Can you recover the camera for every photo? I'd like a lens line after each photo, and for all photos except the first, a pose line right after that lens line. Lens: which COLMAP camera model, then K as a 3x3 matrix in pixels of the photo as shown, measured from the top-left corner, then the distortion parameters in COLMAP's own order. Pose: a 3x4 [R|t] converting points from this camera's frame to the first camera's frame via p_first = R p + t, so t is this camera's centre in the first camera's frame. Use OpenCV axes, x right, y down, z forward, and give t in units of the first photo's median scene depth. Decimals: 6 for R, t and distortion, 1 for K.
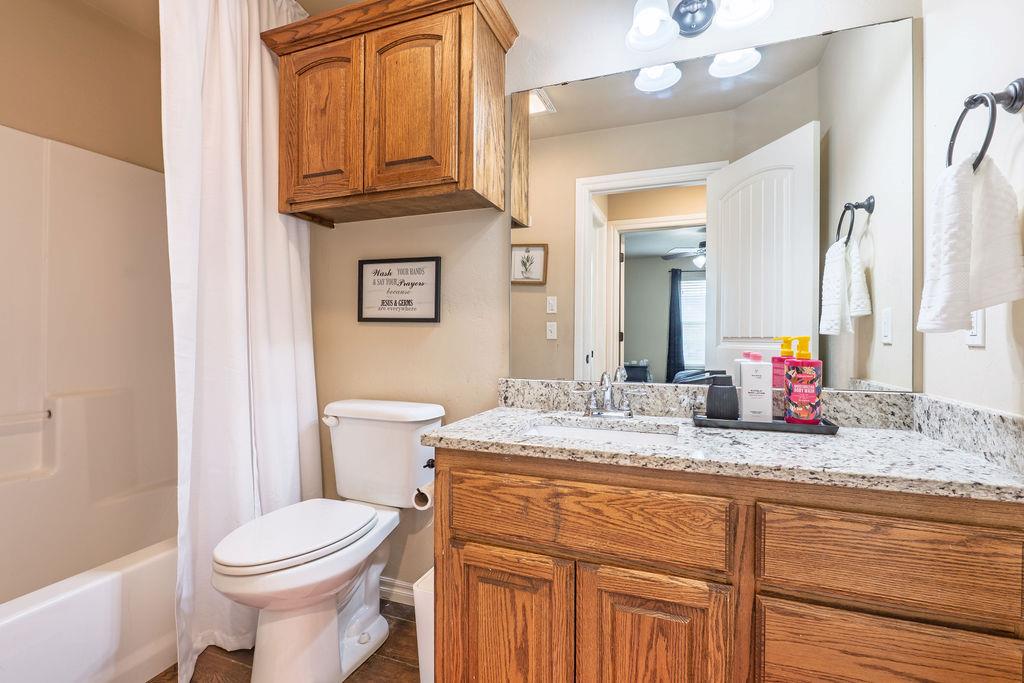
lens RADIAL K [[473.4, 0, 512.5], [0, 473.4, 340.5], [0, 0, 1]] dist [-0.006651, -0.000890]
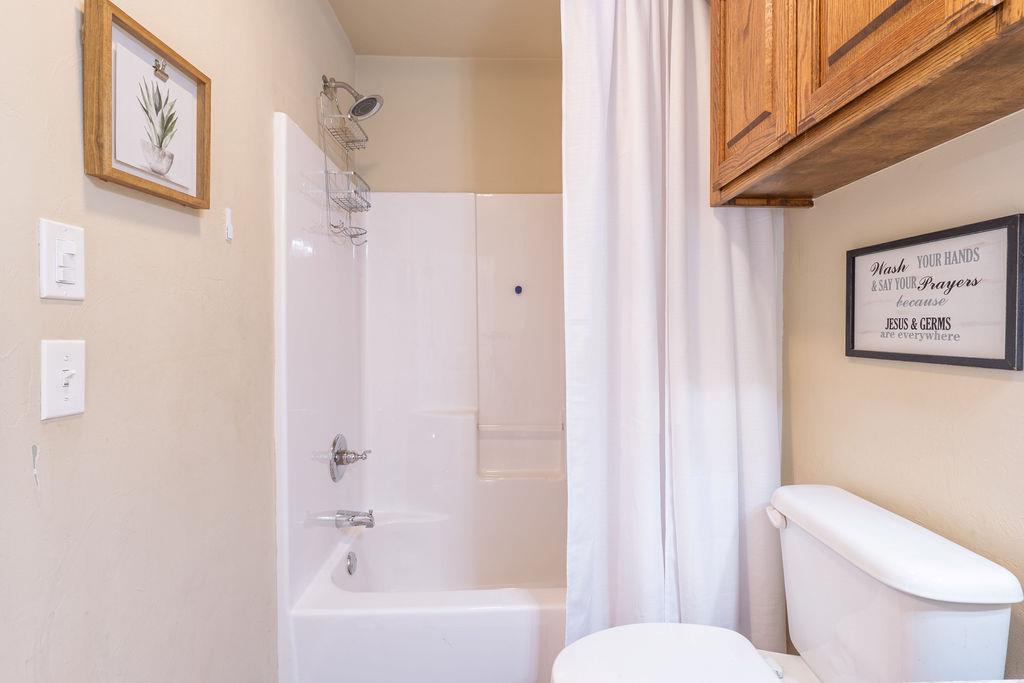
lens RADIAL K [[473.4, 0, 506.0], [0, 473.4, 337.7], [0, 0, 1]] dist [-0.006651, -0.000890]
pose [[0.368797, 0.003021, -0.929505, 0.071293], [-0.006413, 0.999979, 0.000706, -0.072488], [0.929488, 0.005701, 0.368808, 0.473988]]
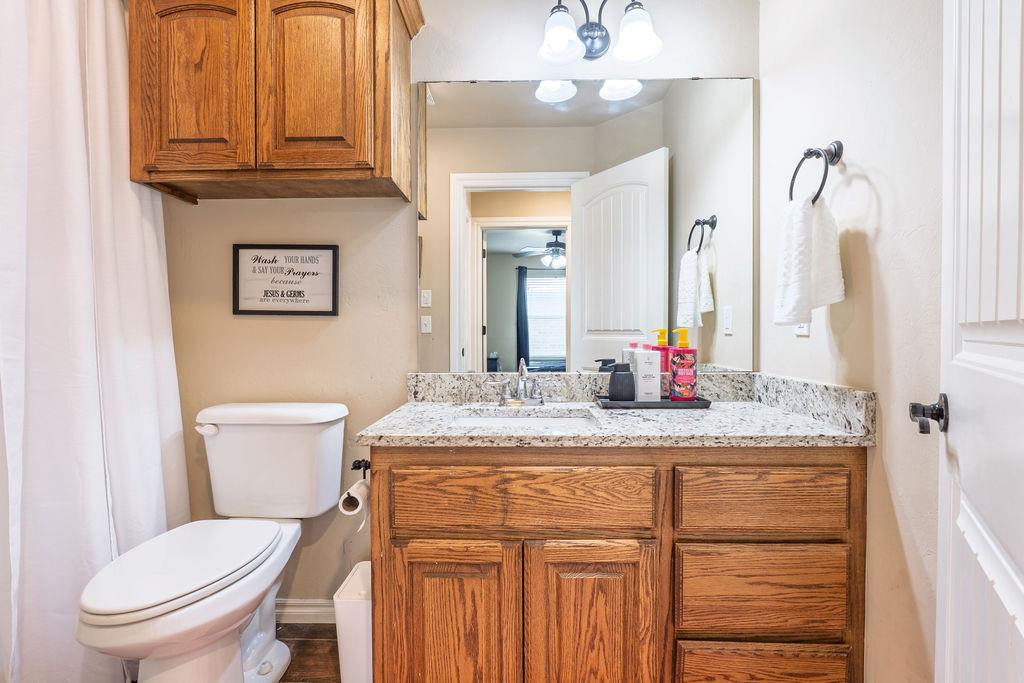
lens RADIAL K [[473.4, 0, 514.9], [0, 473.4, 340.5], [0, 0, 1]] dist [-0.006651, -0.000890]
pose [[0.940724, -0.013100, 0.338919, -0.160012], [0.008665, 0.999856, 0.014596, 0.000007], [-0.339062, -0.010794, 0.940702, 0.004915]]
